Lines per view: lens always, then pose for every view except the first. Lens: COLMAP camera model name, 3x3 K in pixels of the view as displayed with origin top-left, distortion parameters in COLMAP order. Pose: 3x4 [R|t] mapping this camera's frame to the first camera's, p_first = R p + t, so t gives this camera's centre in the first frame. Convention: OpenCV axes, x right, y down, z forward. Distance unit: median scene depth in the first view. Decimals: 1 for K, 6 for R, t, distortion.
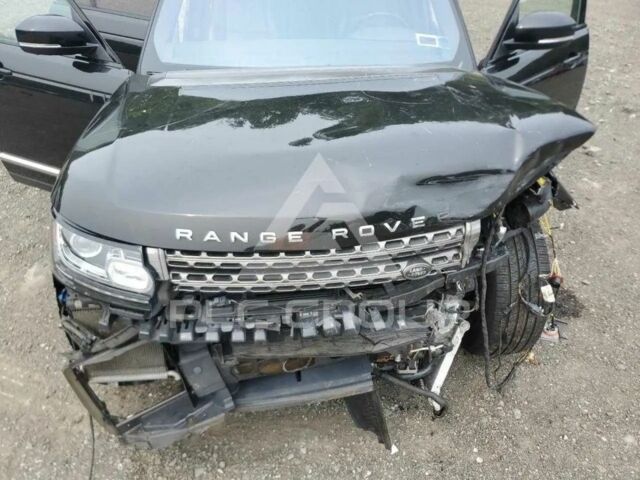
lens RADIAL K [[465.2, 0, 320.0], [0, 465.2, 240.0], [0, 0, 1]] dist [0.025894, 0.003504]
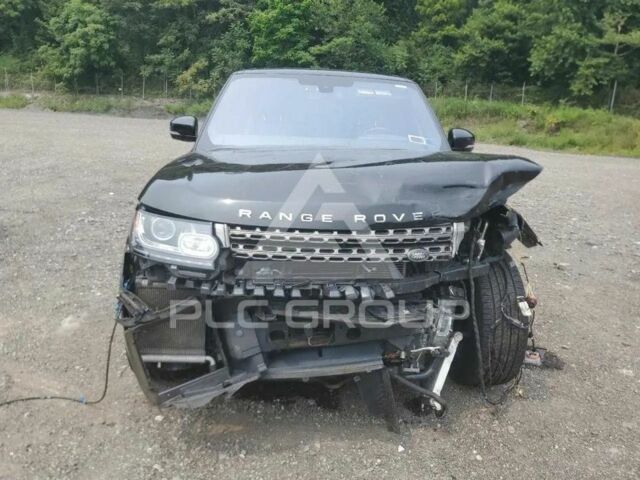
lens RADIAL K [[456.8, 0, 320.0], [0, 456.8, 240.0], [0, 0, 1]] dist [0.031353, -0.004024]
pose [[0.999096, 0.040414, 0.013213, -0.065738], [-0.034123, 0.947512, -0.317893, 0.346796], [-0.025367, 0.317155, 0.948035, -0.171238]]
